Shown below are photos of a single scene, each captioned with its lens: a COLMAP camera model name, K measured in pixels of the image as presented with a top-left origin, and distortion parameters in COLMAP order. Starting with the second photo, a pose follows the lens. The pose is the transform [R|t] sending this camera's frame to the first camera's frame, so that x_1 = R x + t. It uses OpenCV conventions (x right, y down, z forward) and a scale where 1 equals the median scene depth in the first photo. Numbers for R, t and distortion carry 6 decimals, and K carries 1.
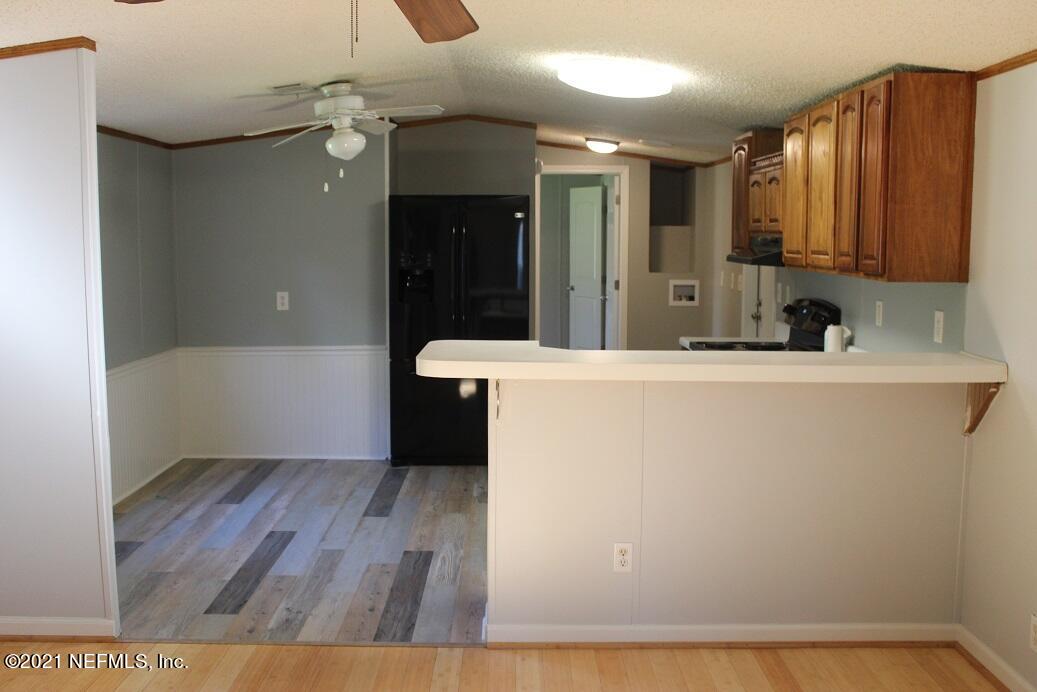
lens RADIAL K [[1063.8, 0, 516.9], [0, 1063.8, 351.7], [0, 0, 1]] dist [-0.063807, 0.000000]
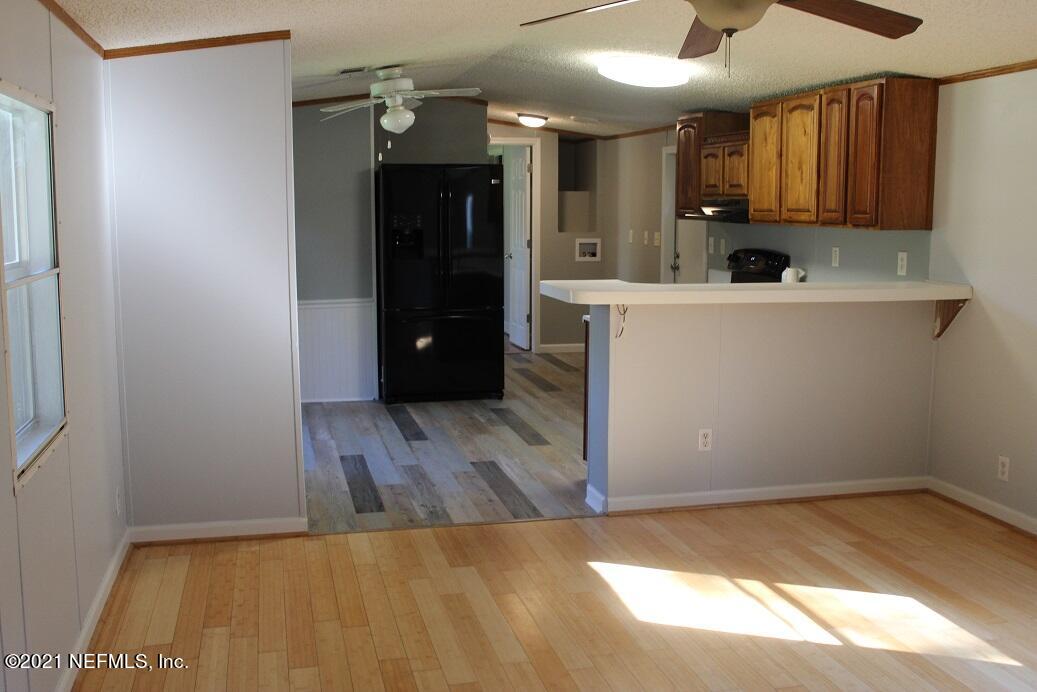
lens RADIAL K [[1063.8, 0, 518.6], [0, 1063.8, 344.2], [0, 0, 1]] dist [-0.063807, 0.000000]
pose [[0.973115, -0.033934, 0.227808, -0.369167], [0.028693, 0.999243, 0.026280, 0.028592], [-0.228527, -0.019037, 0.973351, -0.203793]]
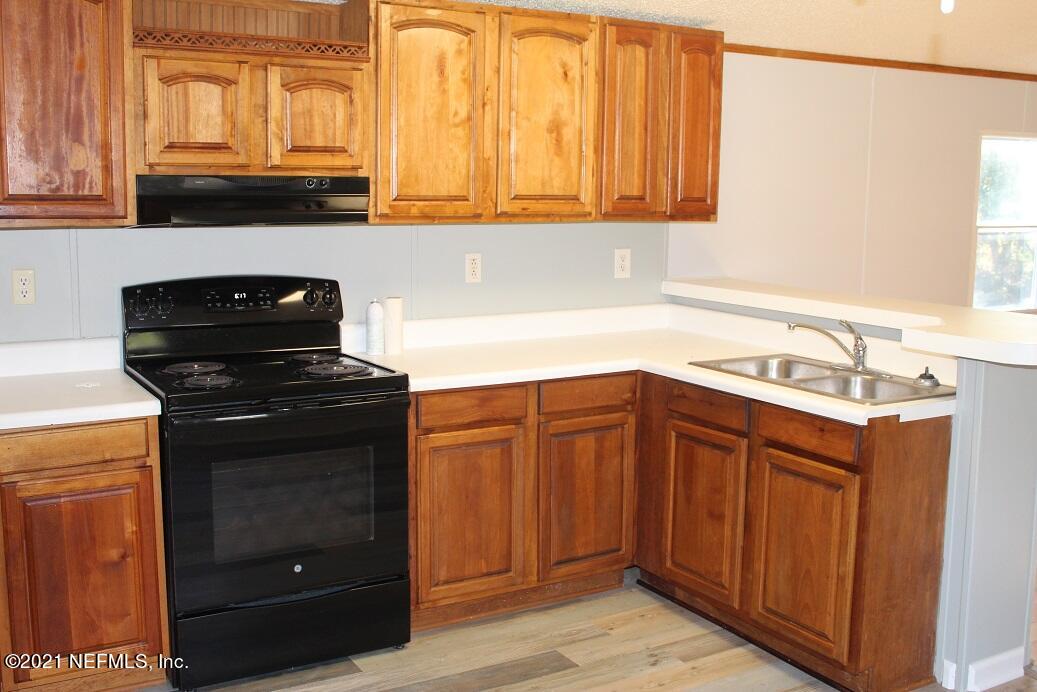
lens RADIAL K [[1063.8, 0, 519.2], [0, 1063.8, 345.1], [0, 0, 1]] dist [-0.063807, 0.000000]
pose [[-0.511448, -0.131612, 0.849176, -0.439753], [0.085979, 0.975405, 0.202960, -0.158472], [-0.855002, 0.176815, -0.487553, 1.509366]]
